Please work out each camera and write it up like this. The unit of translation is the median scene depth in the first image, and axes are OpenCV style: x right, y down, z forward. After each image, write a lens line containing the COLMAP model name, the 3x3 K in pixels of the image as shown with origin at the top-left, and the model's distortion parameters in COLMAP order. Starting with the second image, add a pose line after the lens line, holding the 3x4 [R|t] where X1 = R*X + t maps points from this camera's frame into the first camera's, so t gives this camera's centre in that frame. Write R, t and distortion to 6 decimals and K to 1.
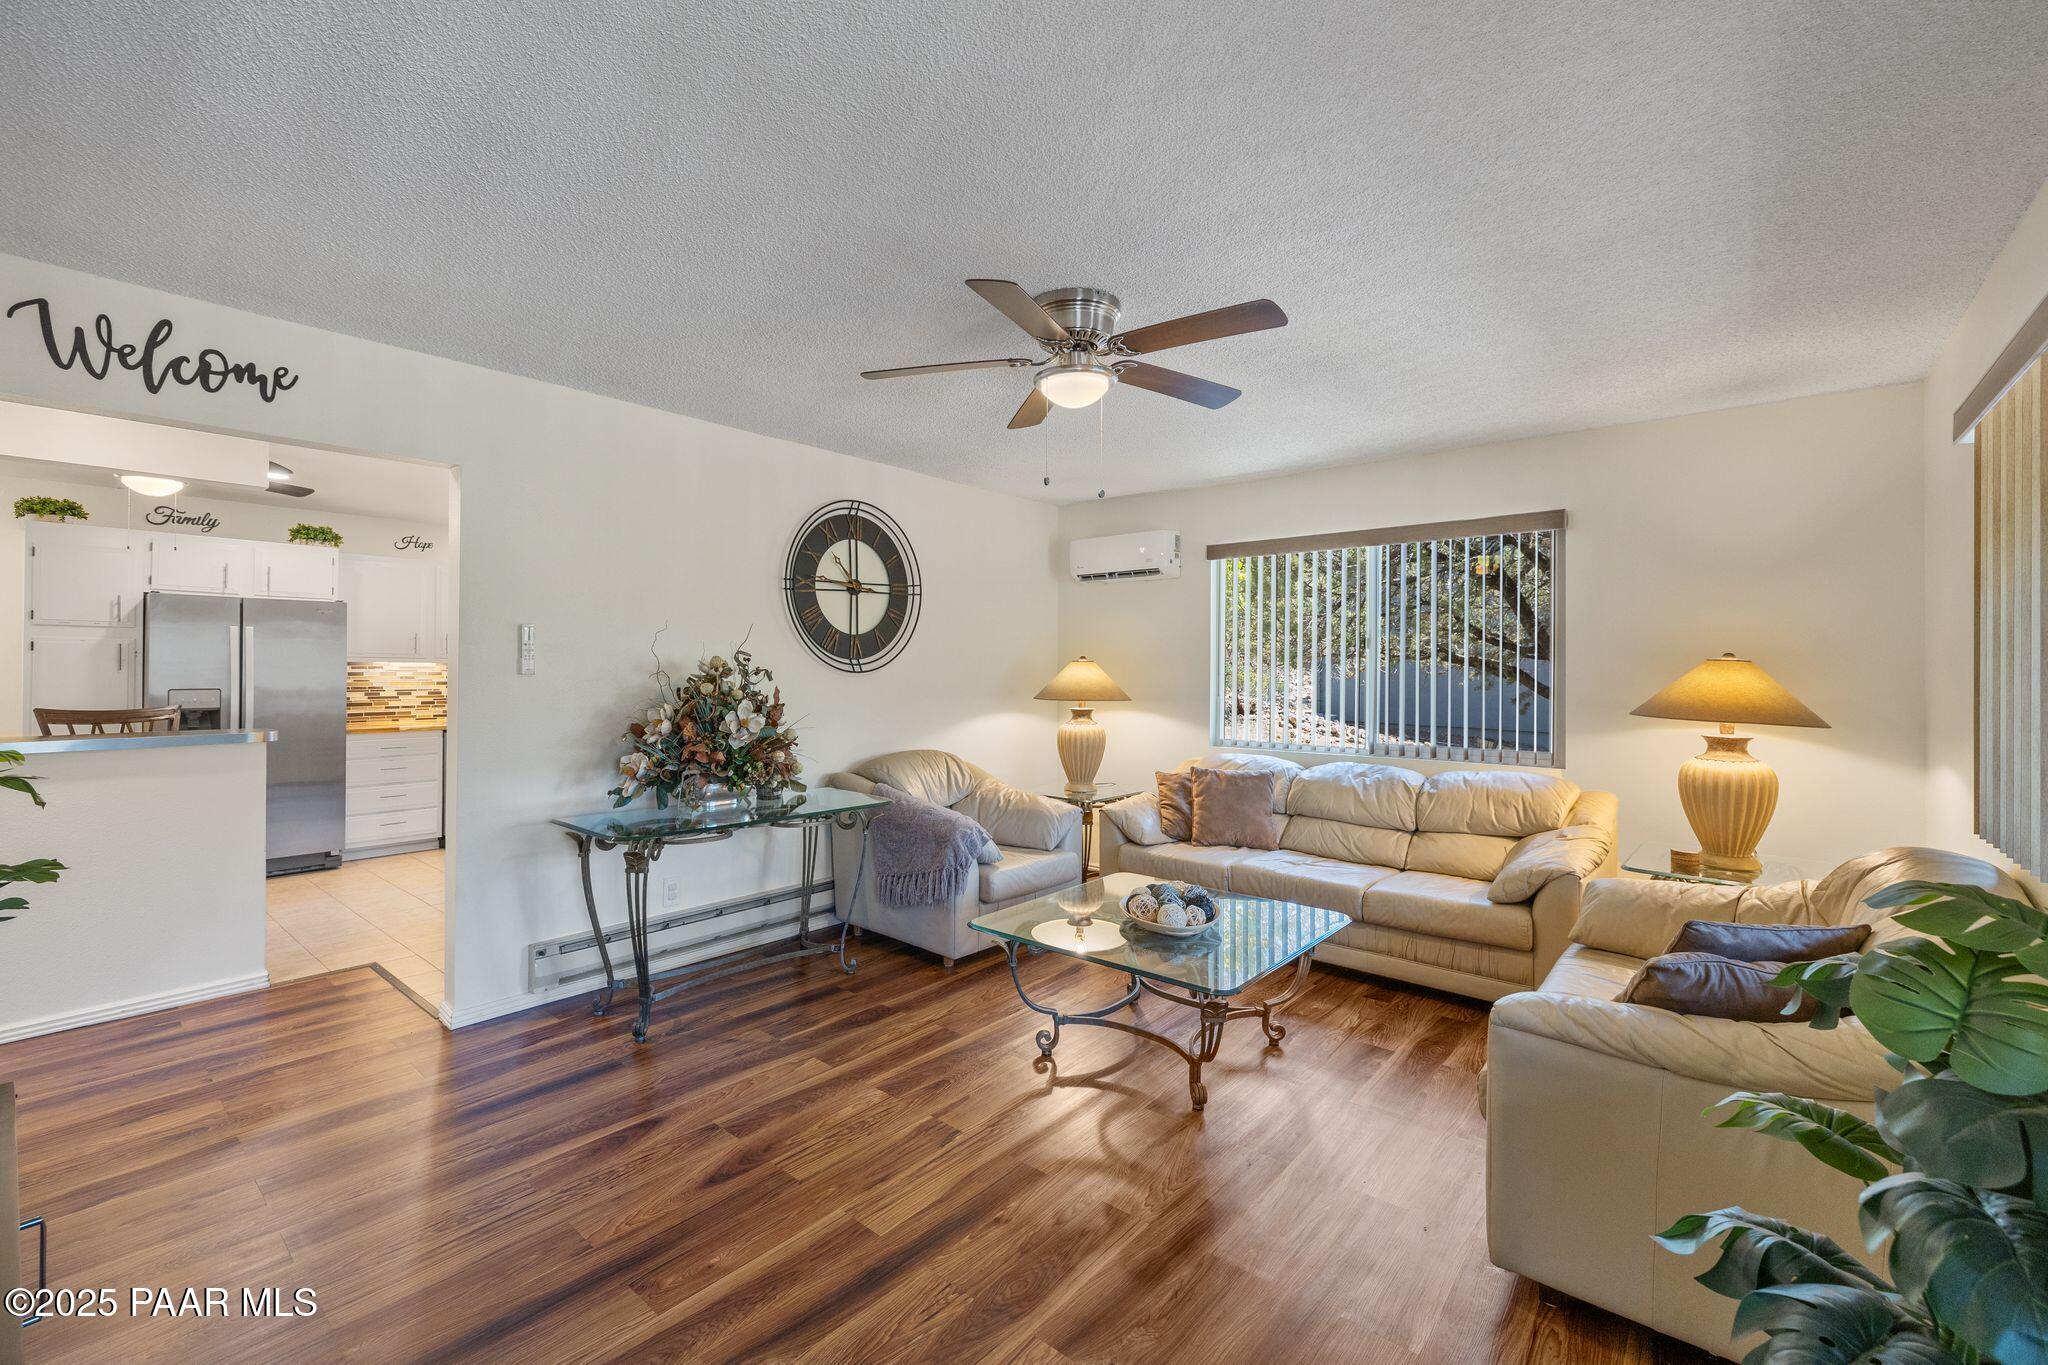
lens RADIAL K [[864.7, 0, 1017.6], [0, 864.7, 661.8], [0, 0, 1]] dist [0.002781, 0.000627]
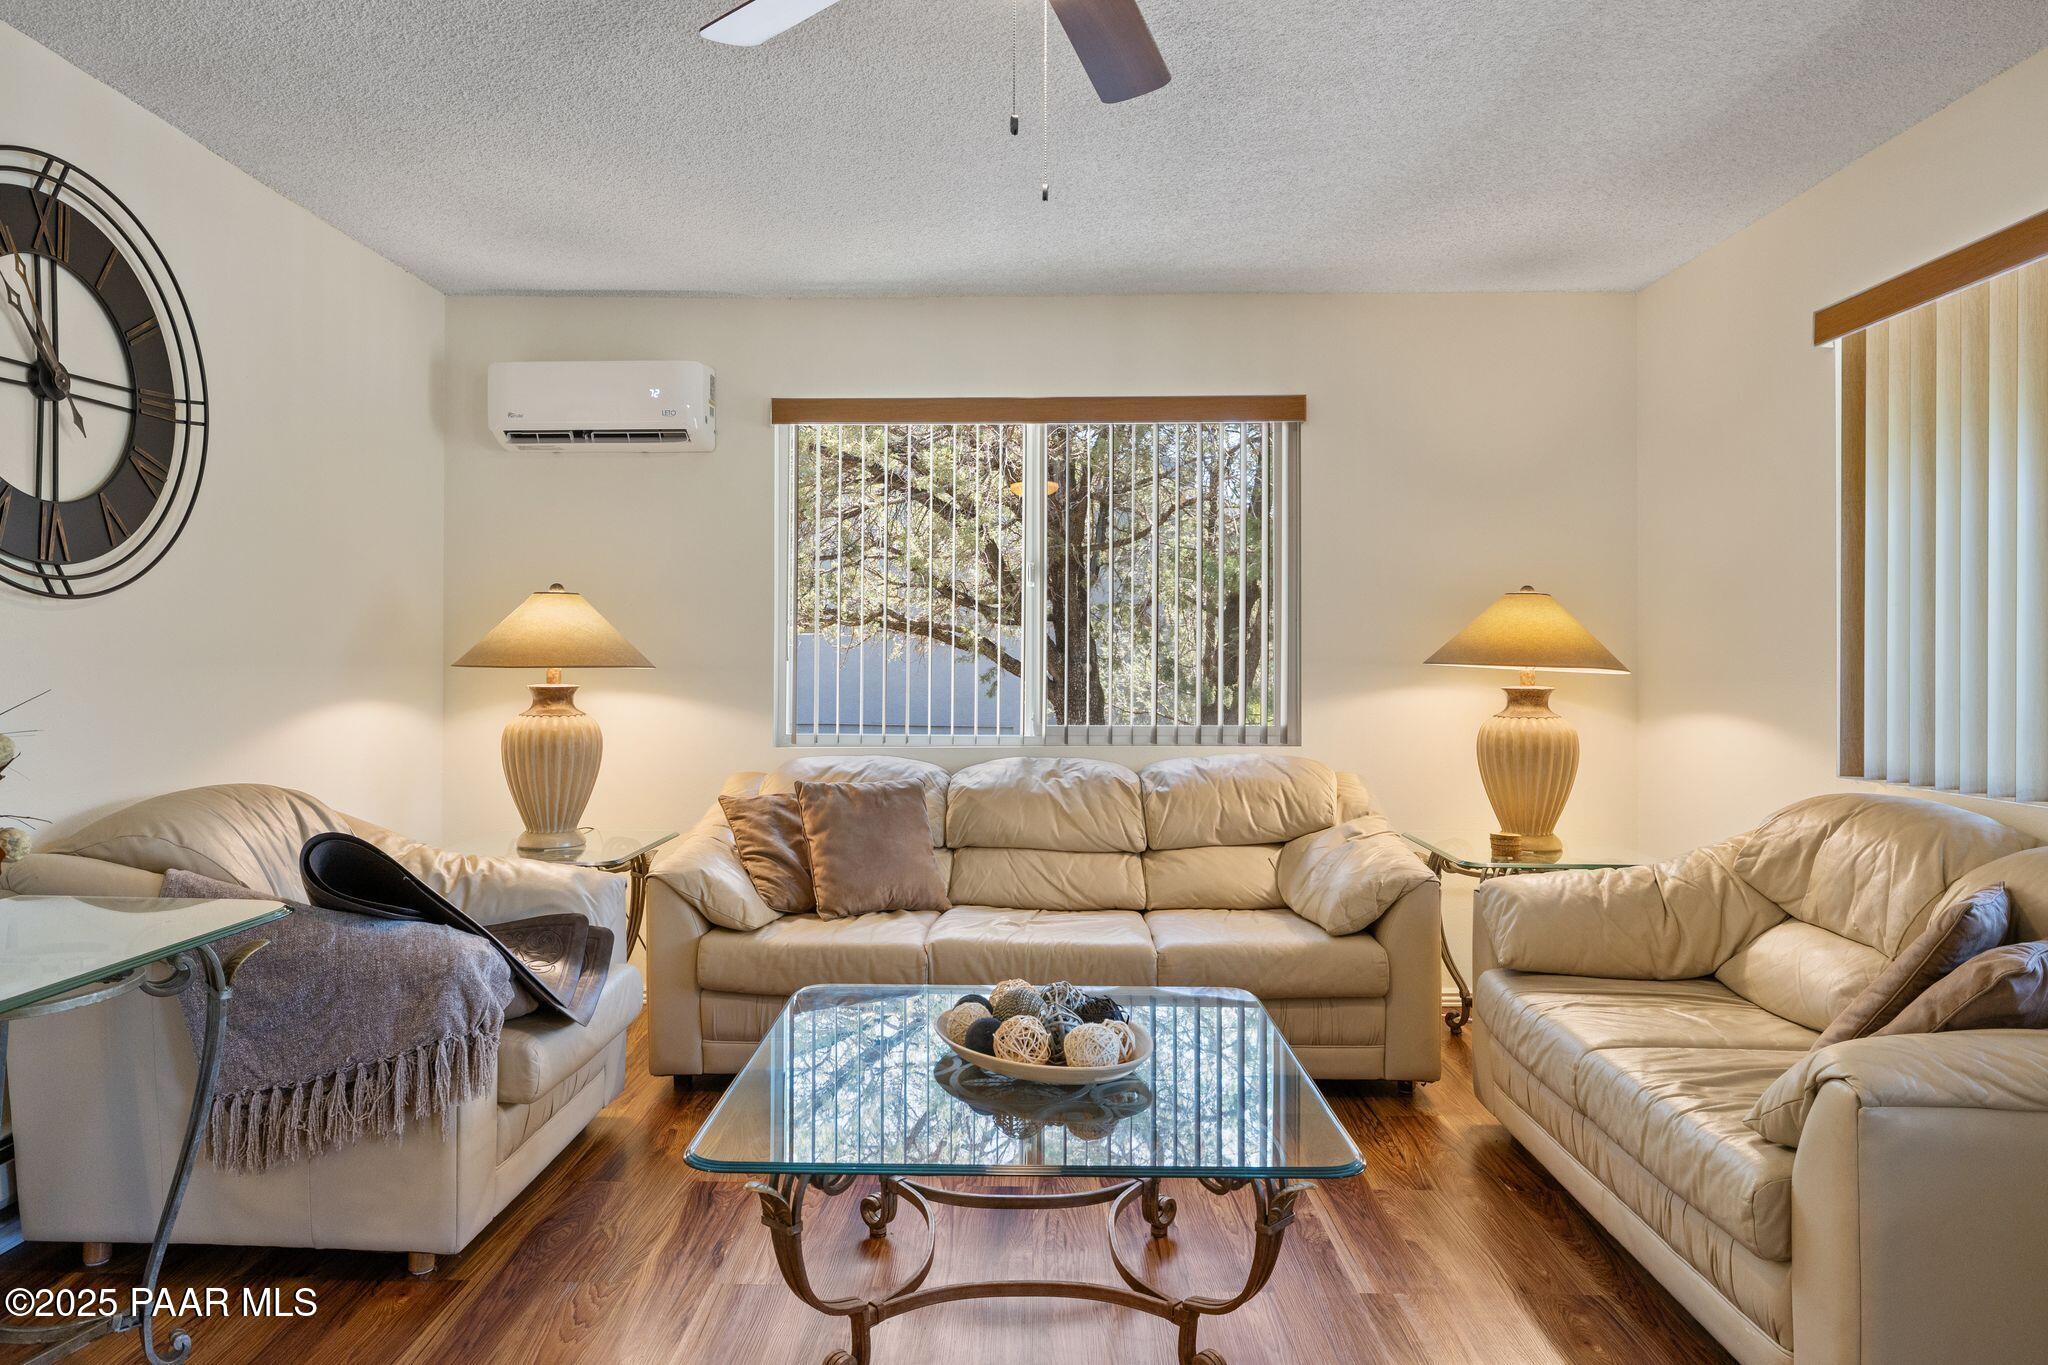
lens RADIAL K [[1268.1, 0, 1019.0], [0, 1268.1, 645.3], [0, 0, 1]] dist [-0.002399, 0.003131]
pose [[0.773021, 0.000929, 0.634380, -0.223062], [-0.001598, 0.999999, 0.000483, 0.034582], [-0.634379, -0.001387, 0.773021, 0.289146]]
